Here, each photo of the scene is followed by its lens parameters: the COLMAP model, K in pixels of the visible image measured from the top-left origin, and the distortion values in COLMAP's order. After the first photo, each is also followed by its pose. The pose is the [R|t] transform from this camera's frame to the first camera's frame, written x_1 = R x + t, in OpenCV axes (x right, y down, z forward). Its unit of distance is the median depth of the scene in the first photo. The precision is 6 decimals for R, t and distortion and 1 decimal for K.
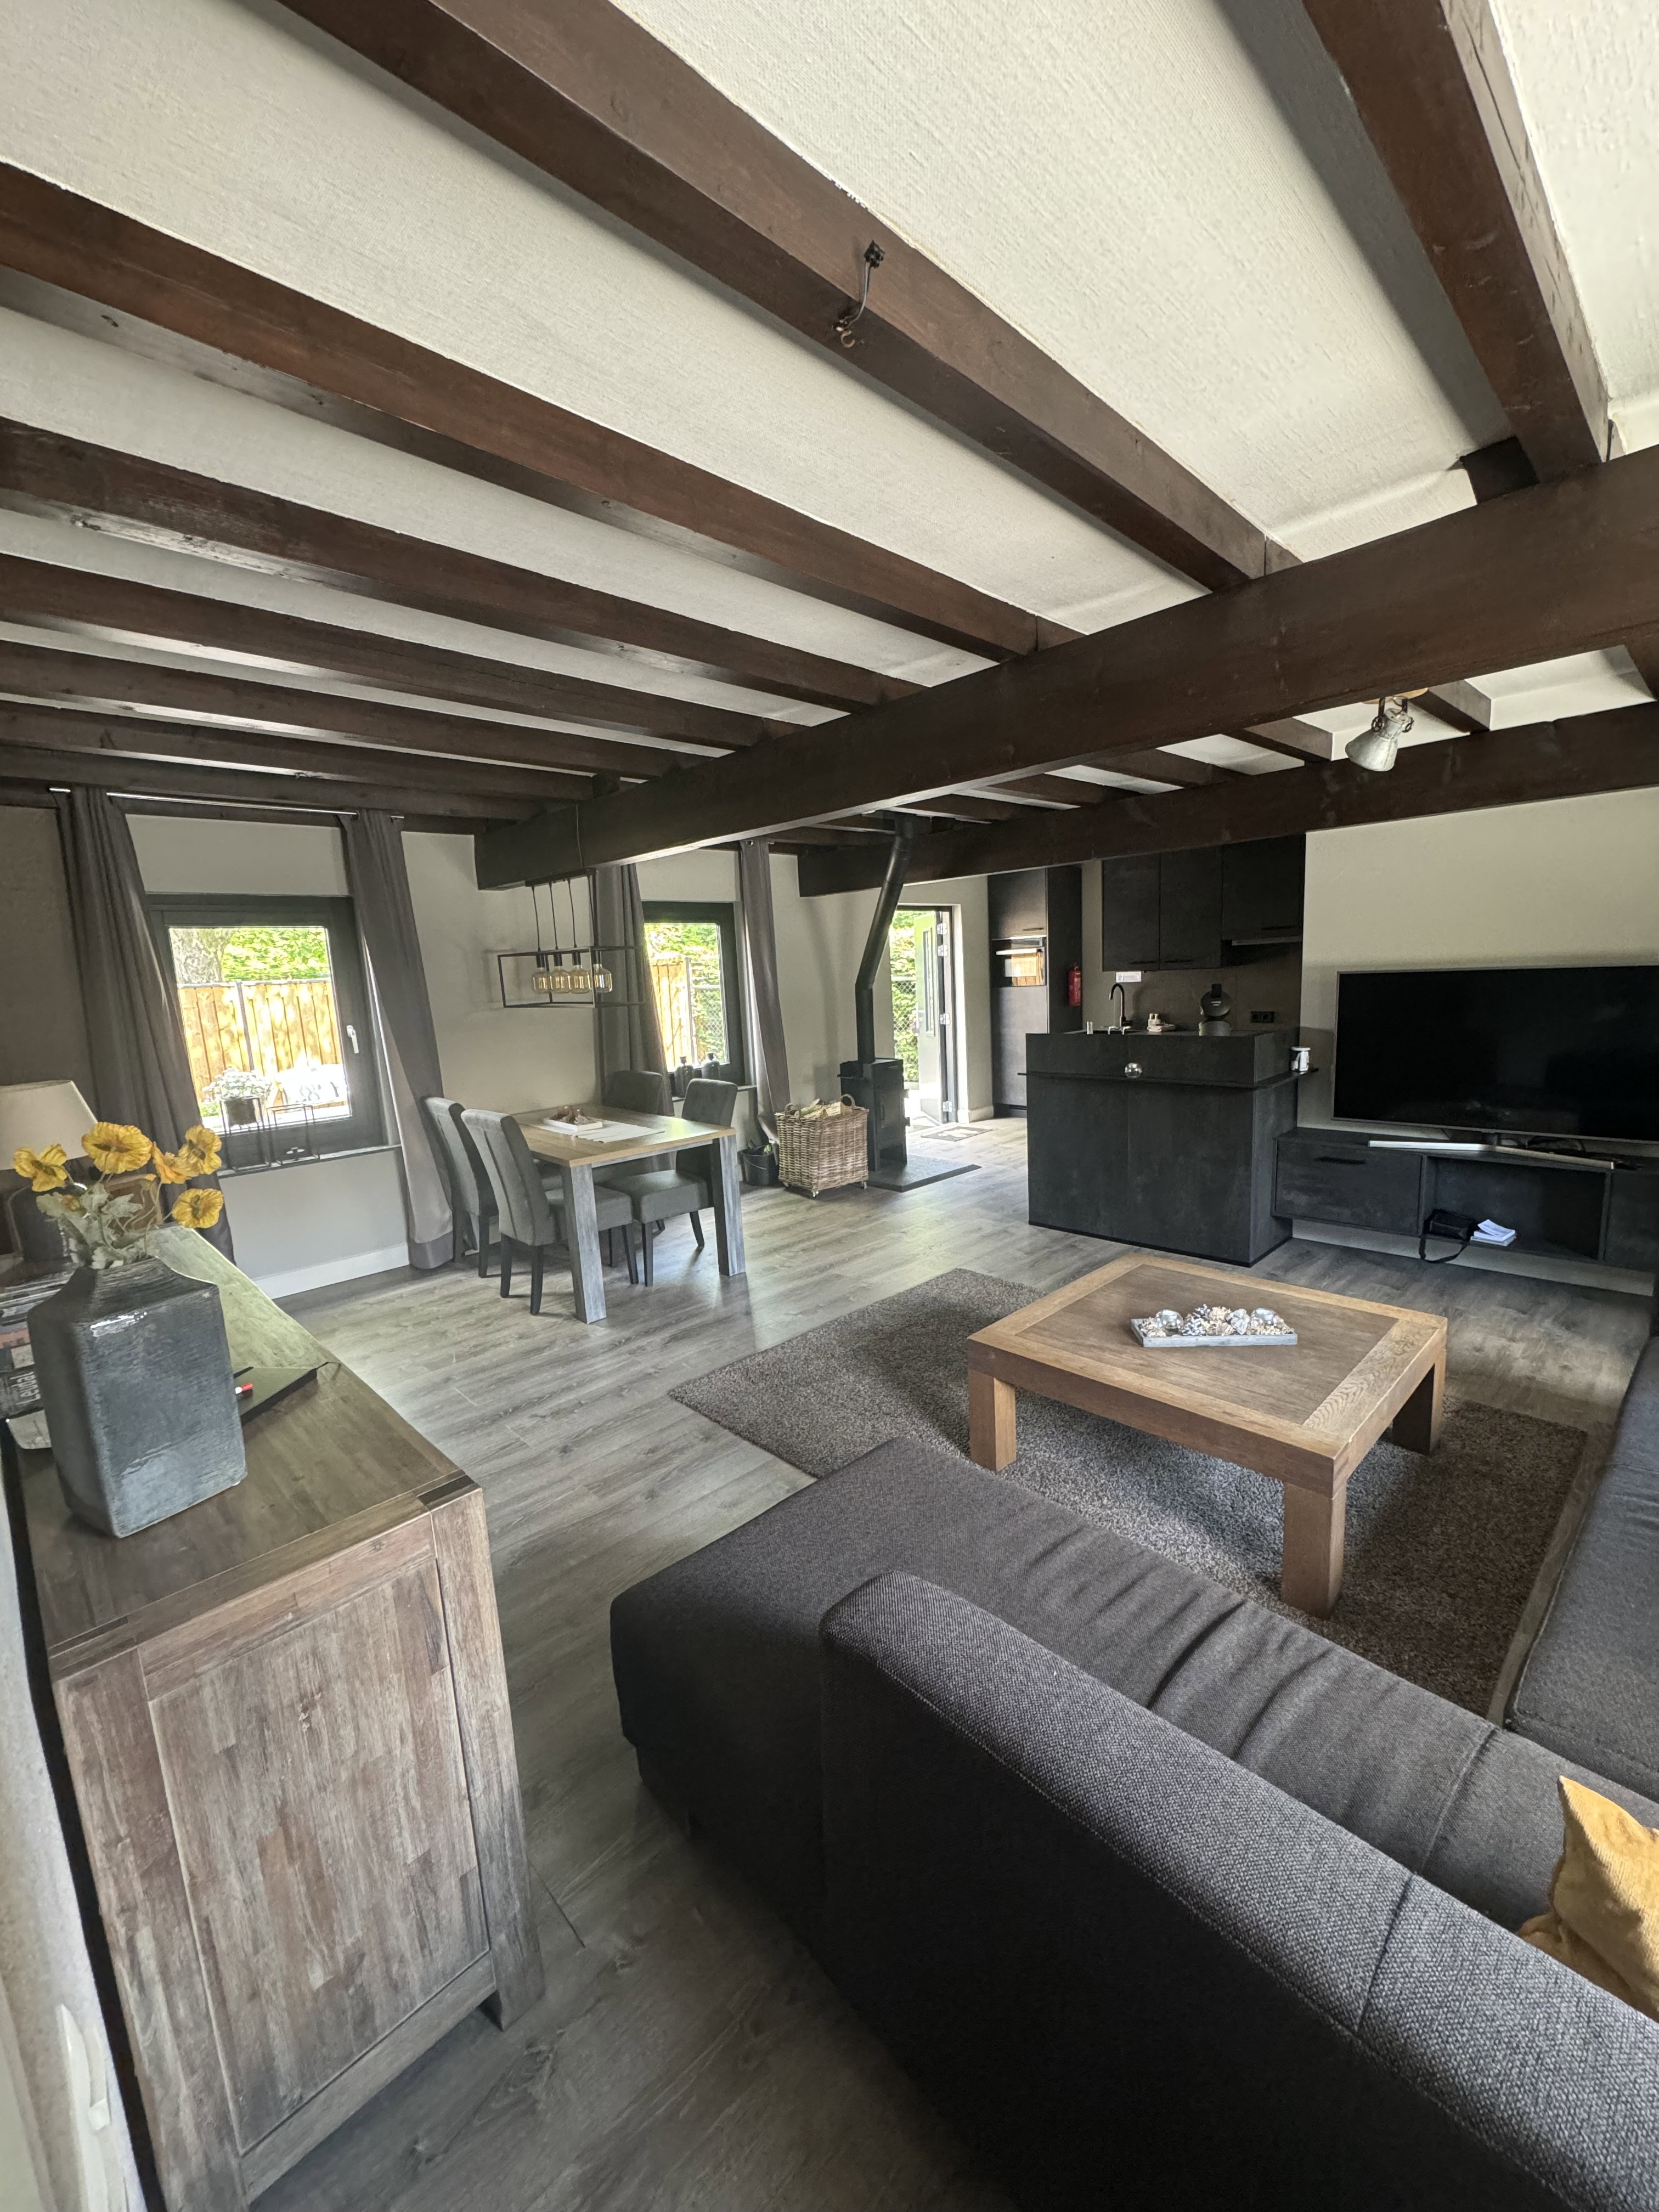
lens RADIAL K [[880.3, 0, 837.1], [0, 880.3, 1104.3], [0, 0, 1]] dist [0.000731, -0.000020]
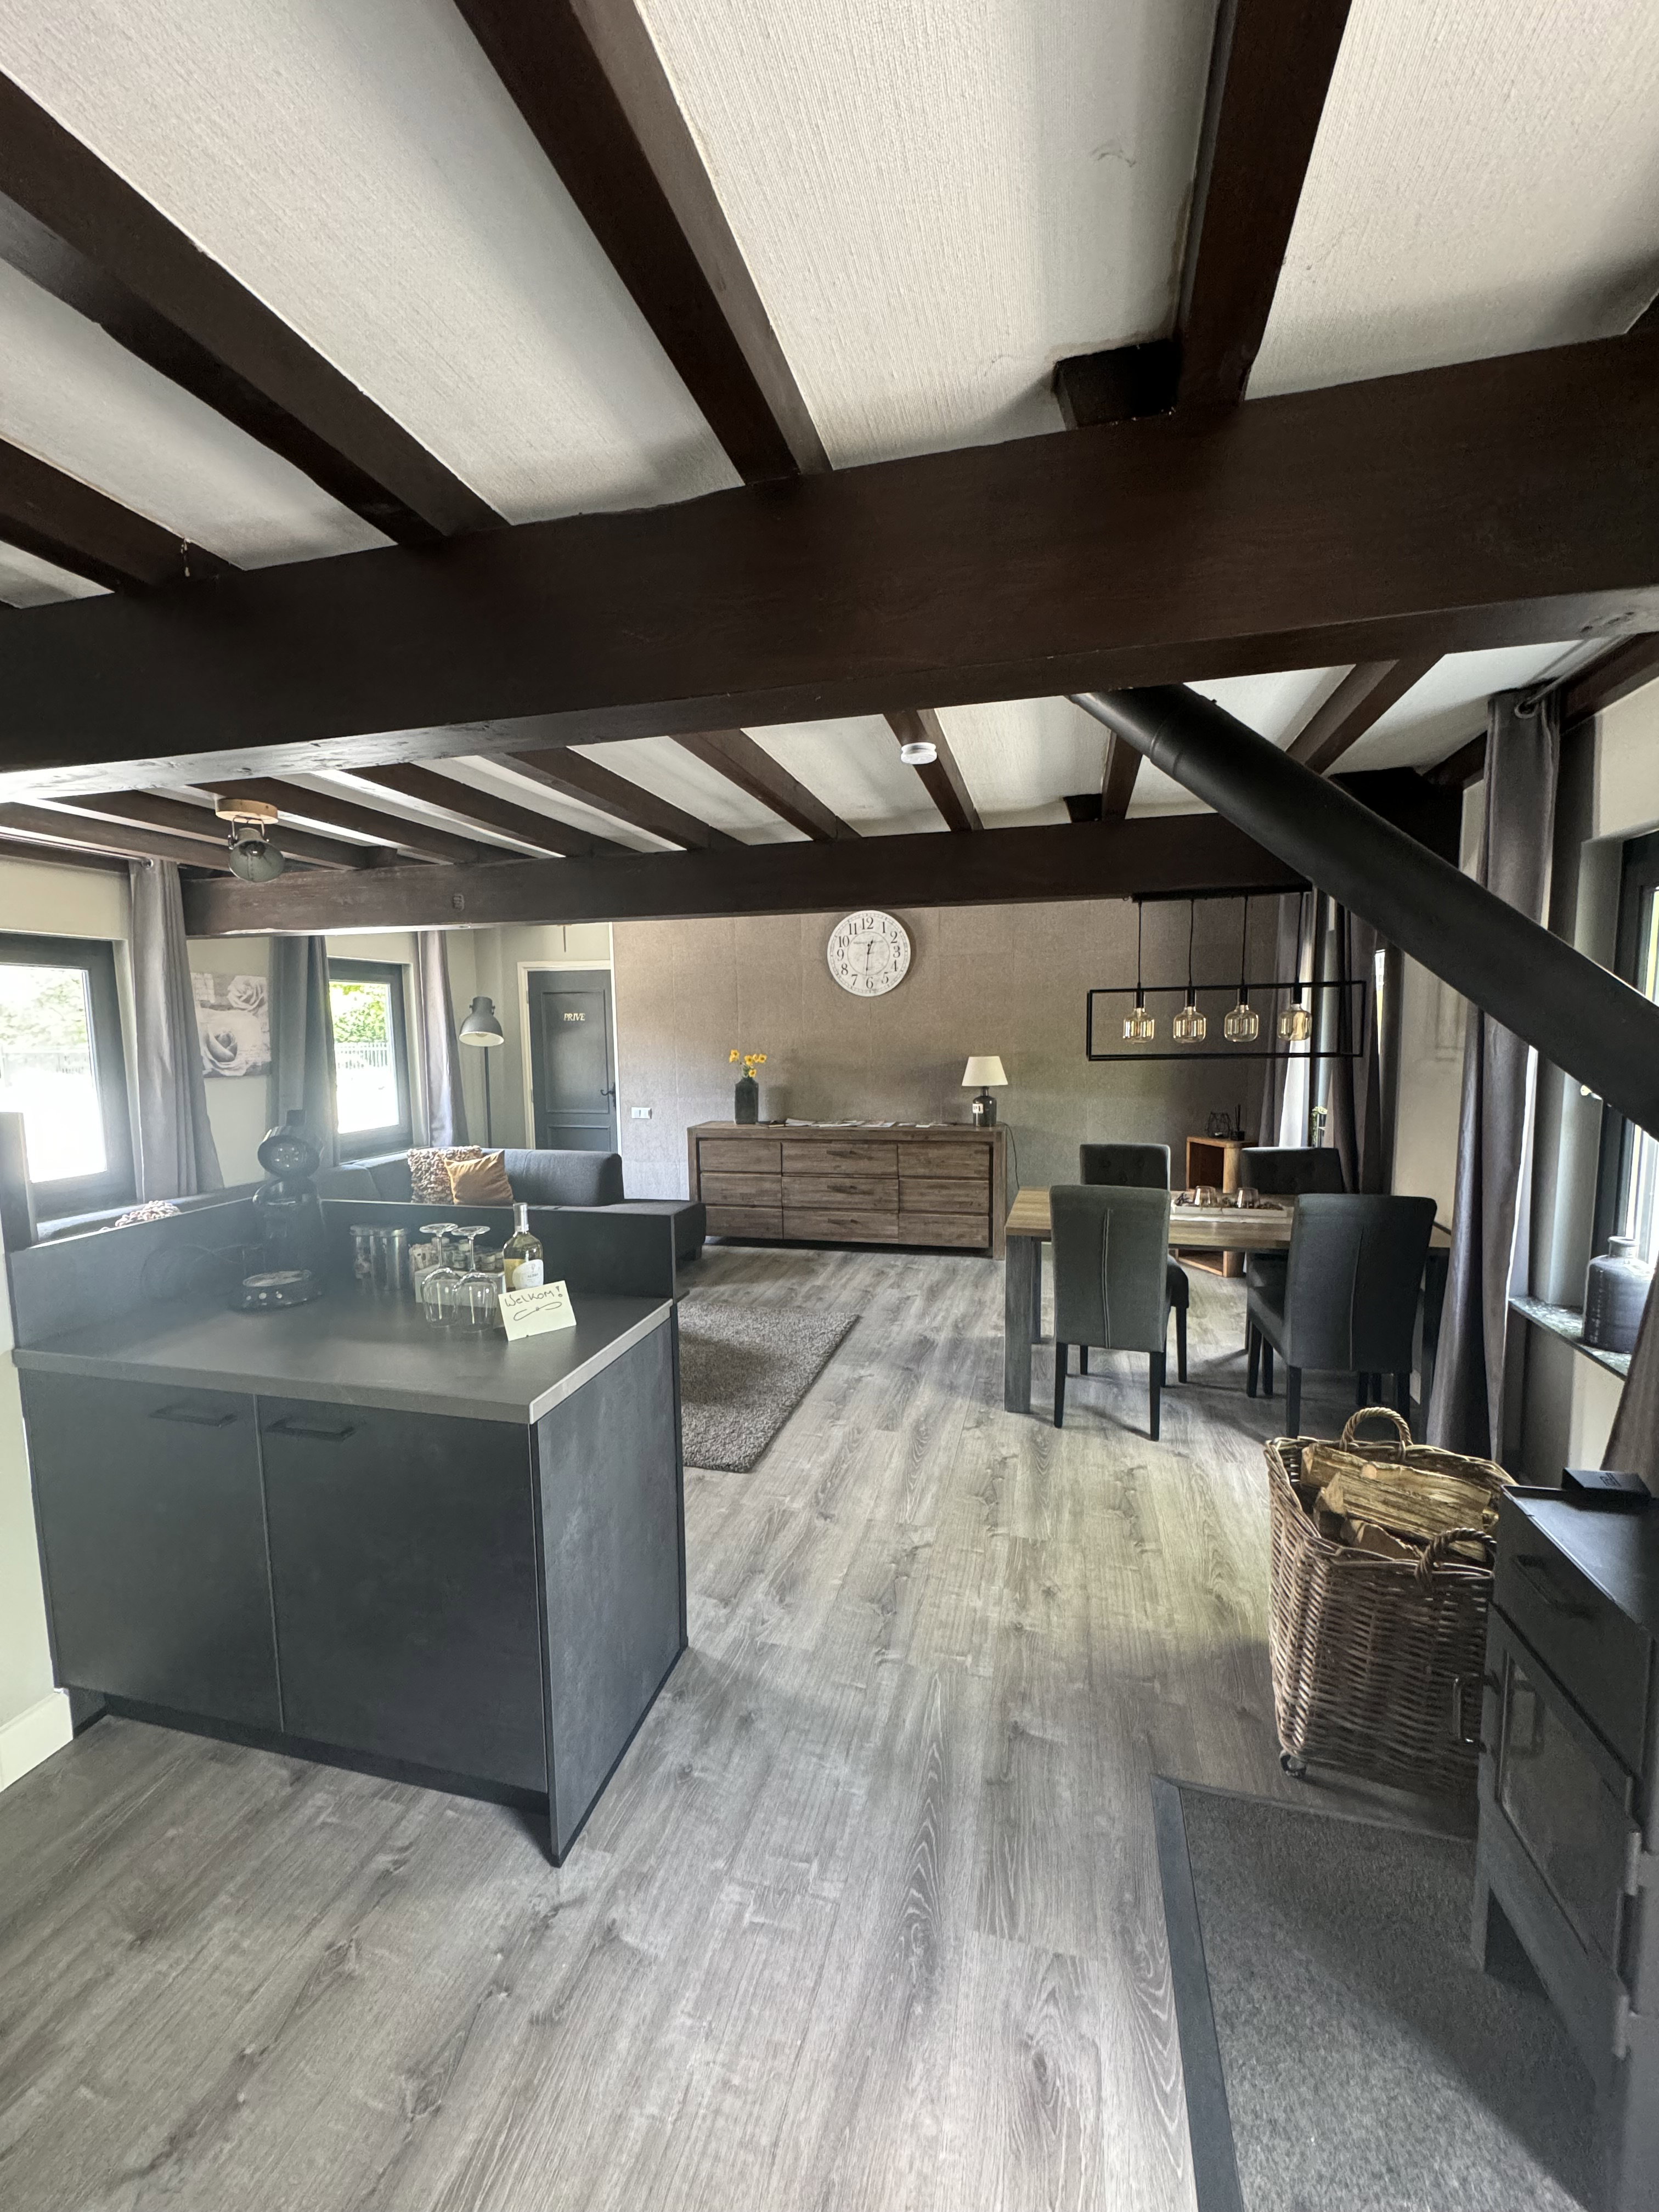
lens RADIAL K [[880.3, 0, 832.2], [0, 880.3, 1110.9], [0, 0, 1]] dist [0.000731, -0.000020]
pose [[-0.850485, 0.117507, -0.512706, 0.256579], [-0.022807, 0.965572, 0.259133, -0.172735], [0.525504, 0.232082, -0.818525, 0.975989]]
